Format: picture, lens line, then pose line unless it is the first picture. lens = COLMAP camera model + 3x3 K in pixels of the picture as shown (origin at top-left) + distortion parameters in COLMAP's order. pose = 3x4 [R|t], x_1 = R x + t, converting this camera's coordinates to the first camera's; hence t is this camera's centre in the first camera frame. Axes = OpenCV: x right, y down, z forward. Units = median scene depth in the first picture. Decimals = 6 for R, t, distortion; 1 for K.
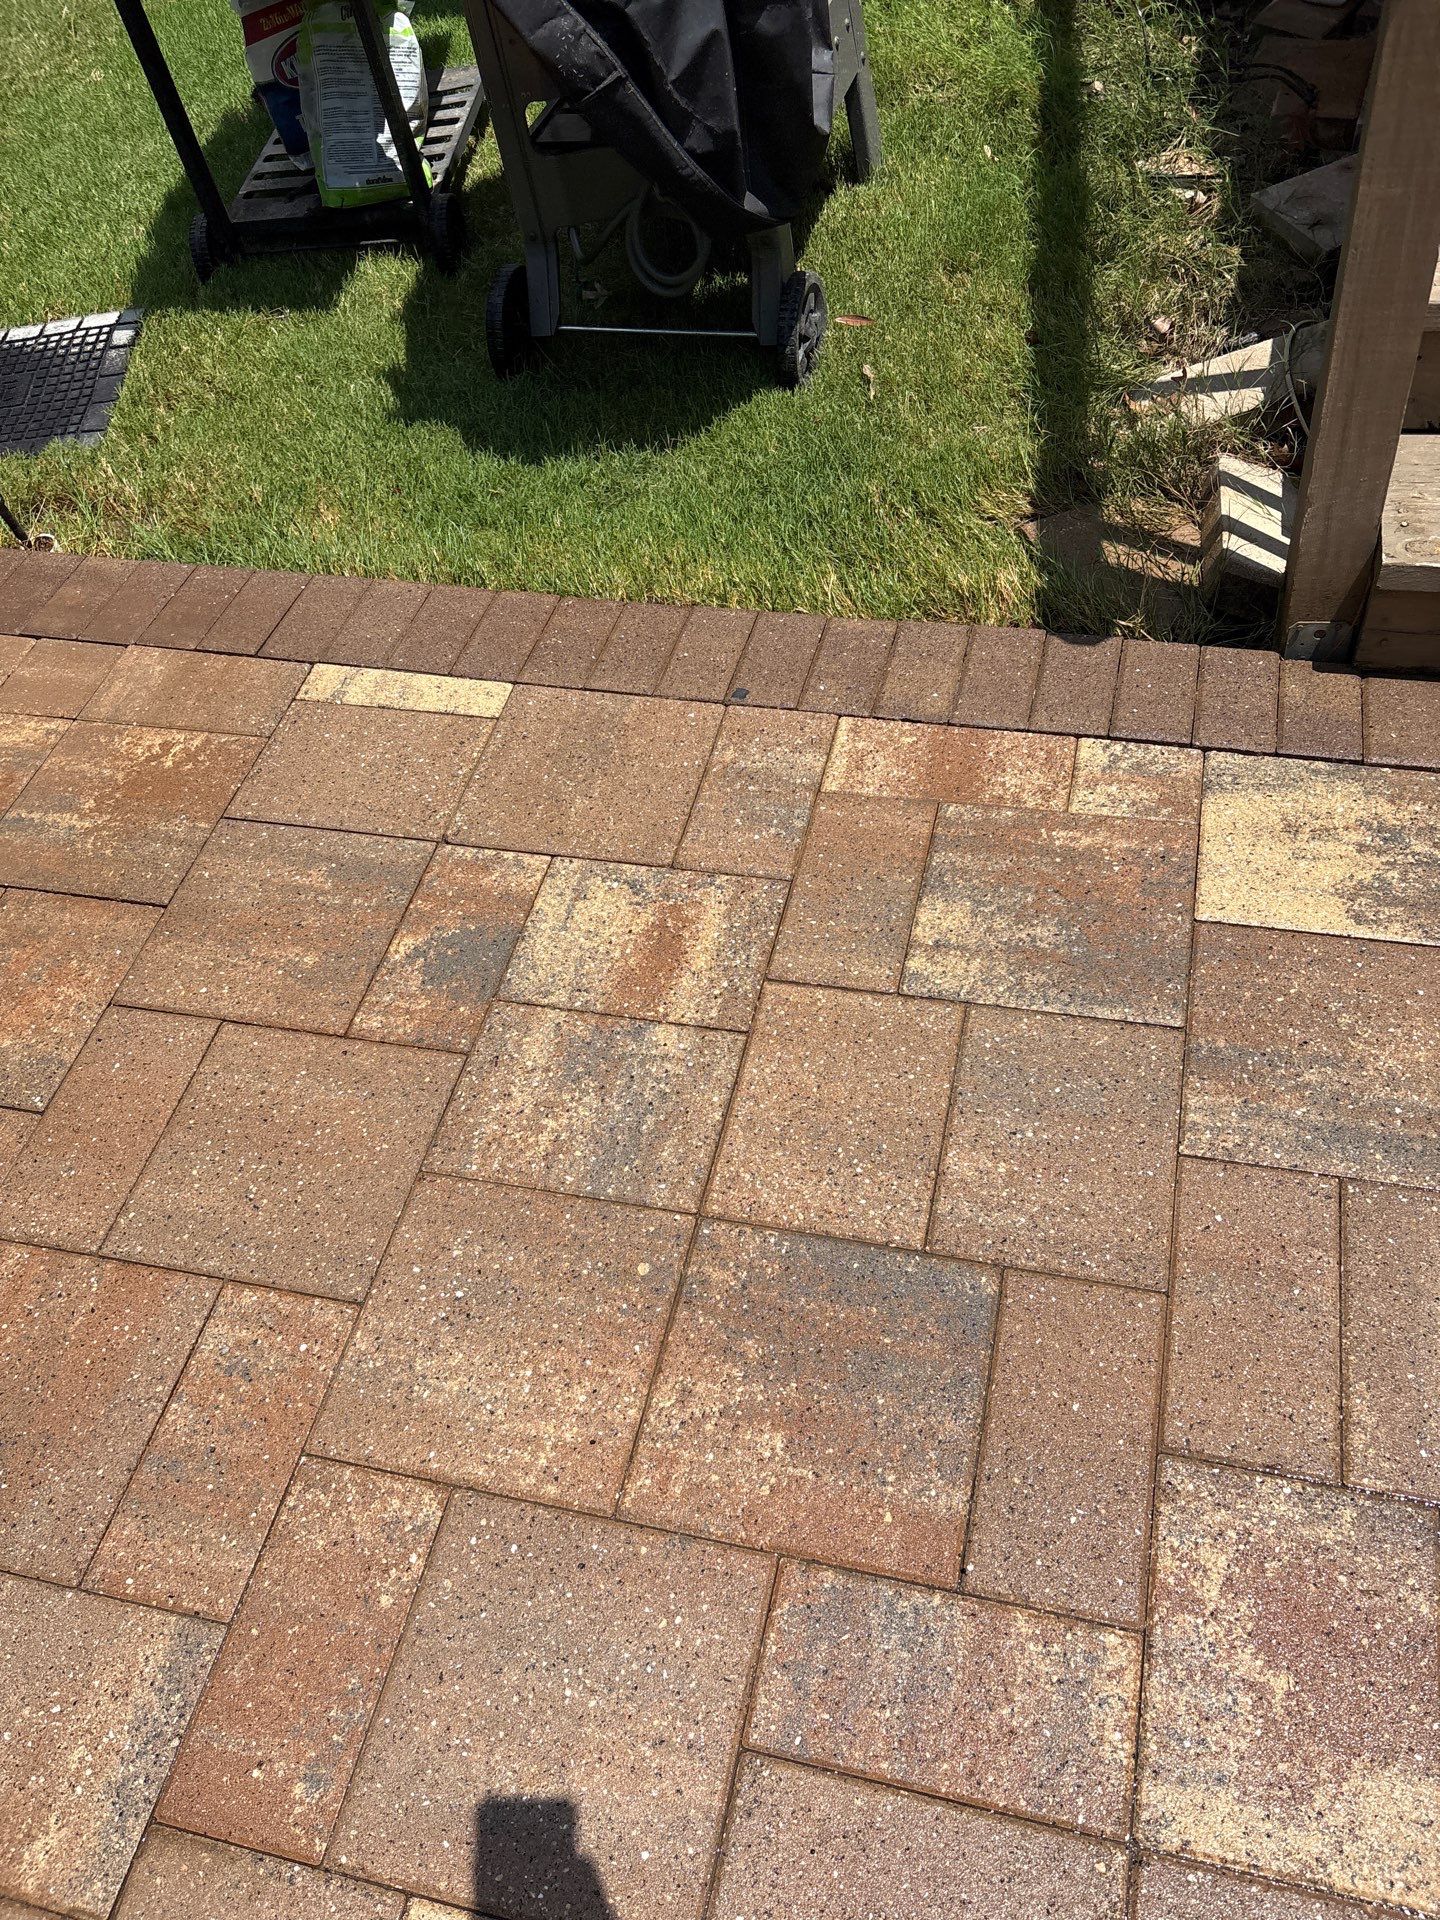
lens RADIAL K [[1454.2, 0, 720.0], [0, 1454.2, 960.0], [0, 0, 1]] dist [0.061951, -0.110992]
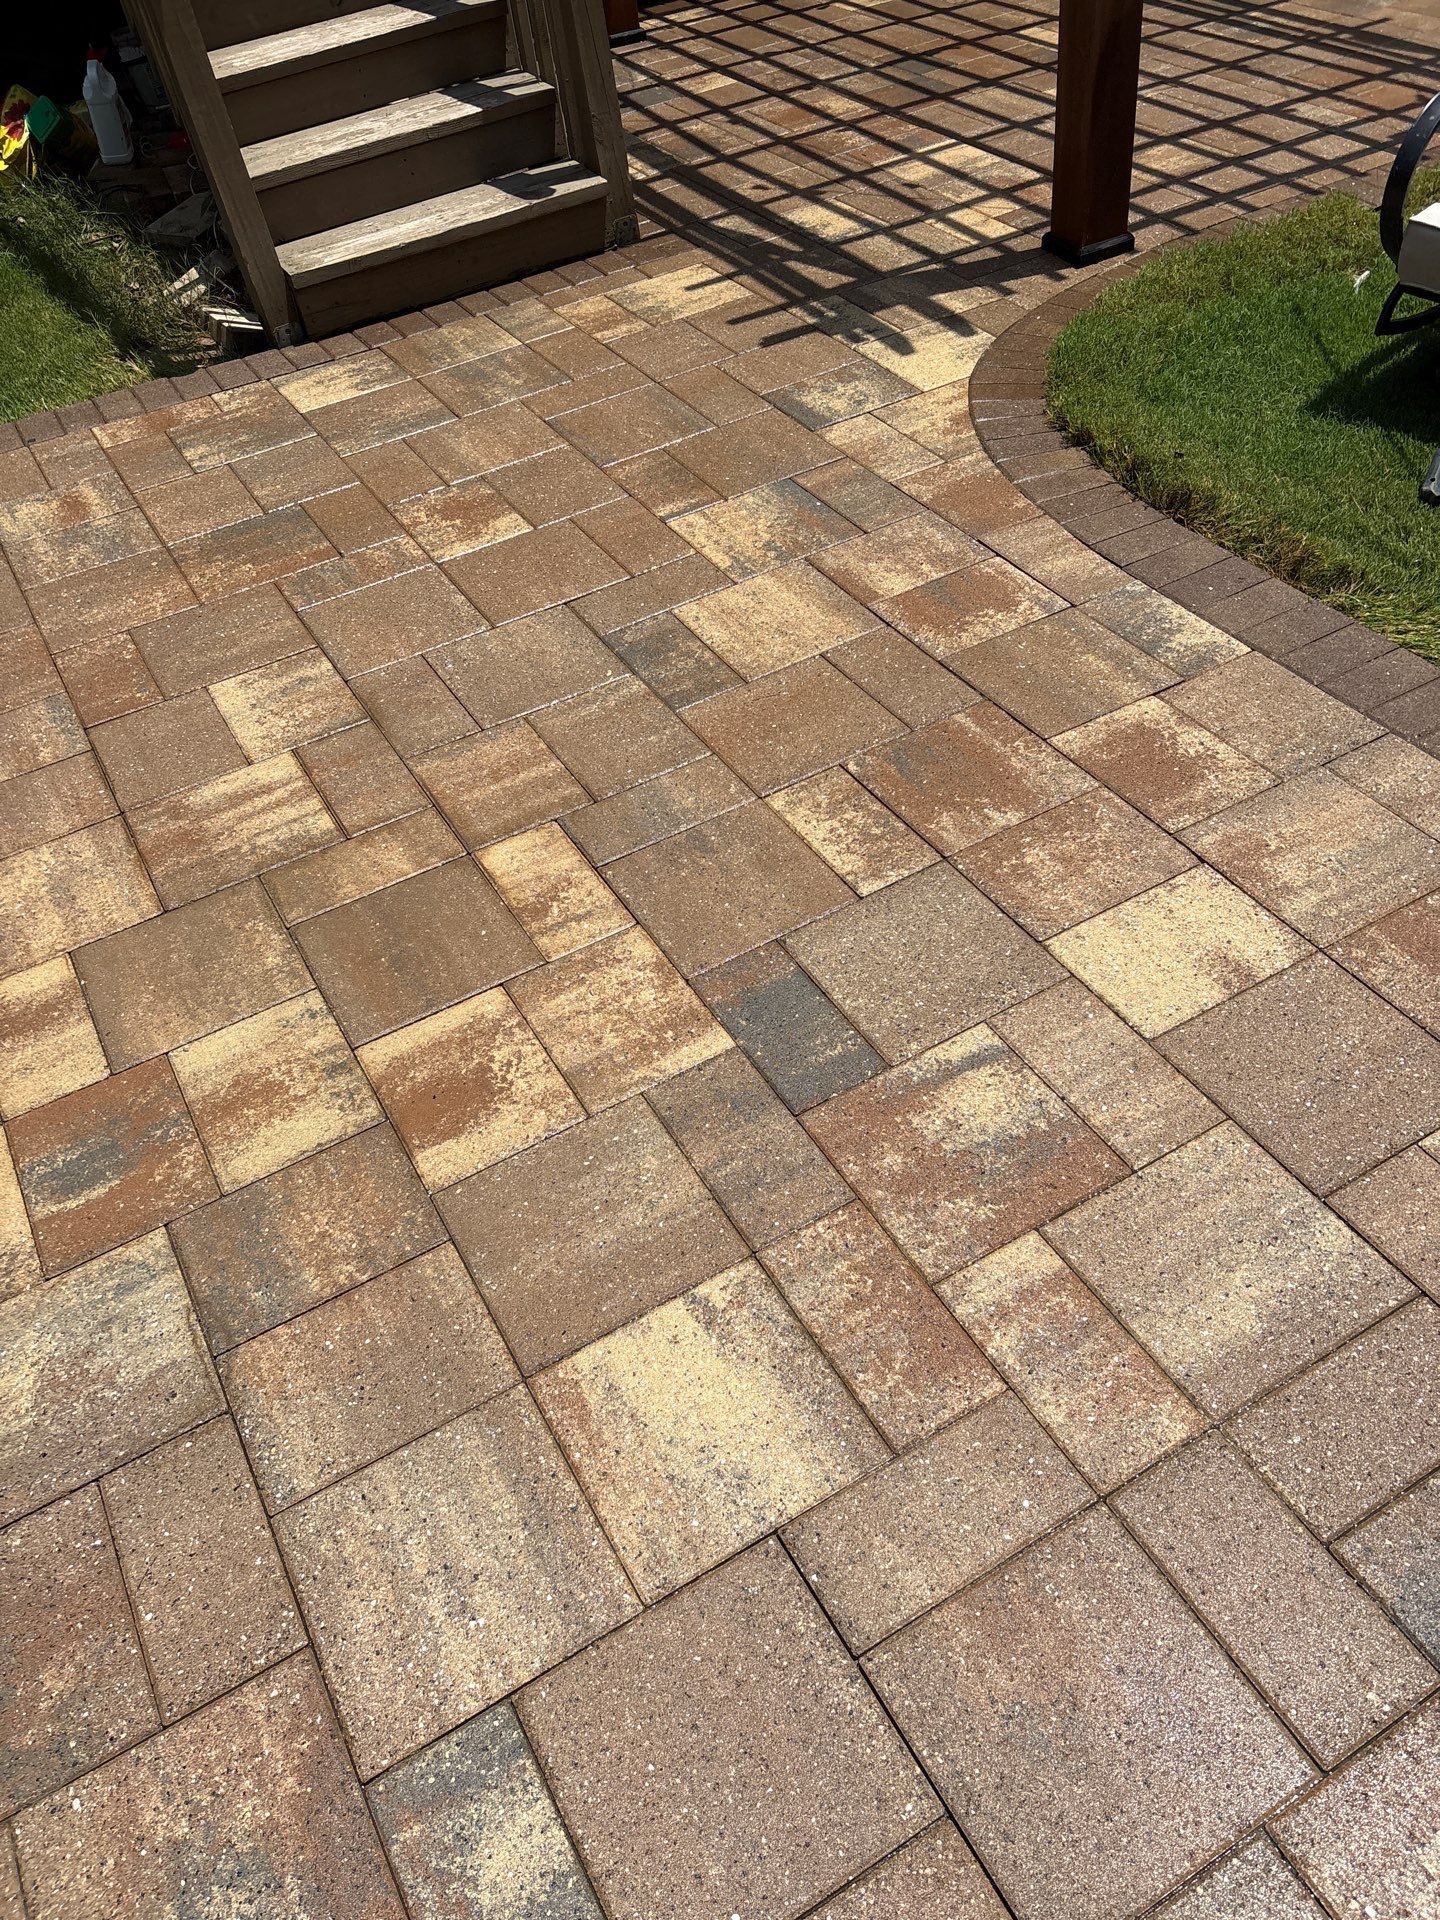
lens RADIAL K [[1454.2, 0, 720.0], [0, 1454.2, 960.0], [0, 0, 1]] dist [0.061951, -0.110992]
pose [[0.727271, -0.450957, 0.517411, -0.721020], [0.540423, 0.840971, -0.026656, 1.055325], [-0.423107, 0.299007, 0.855322, -0.893922]]
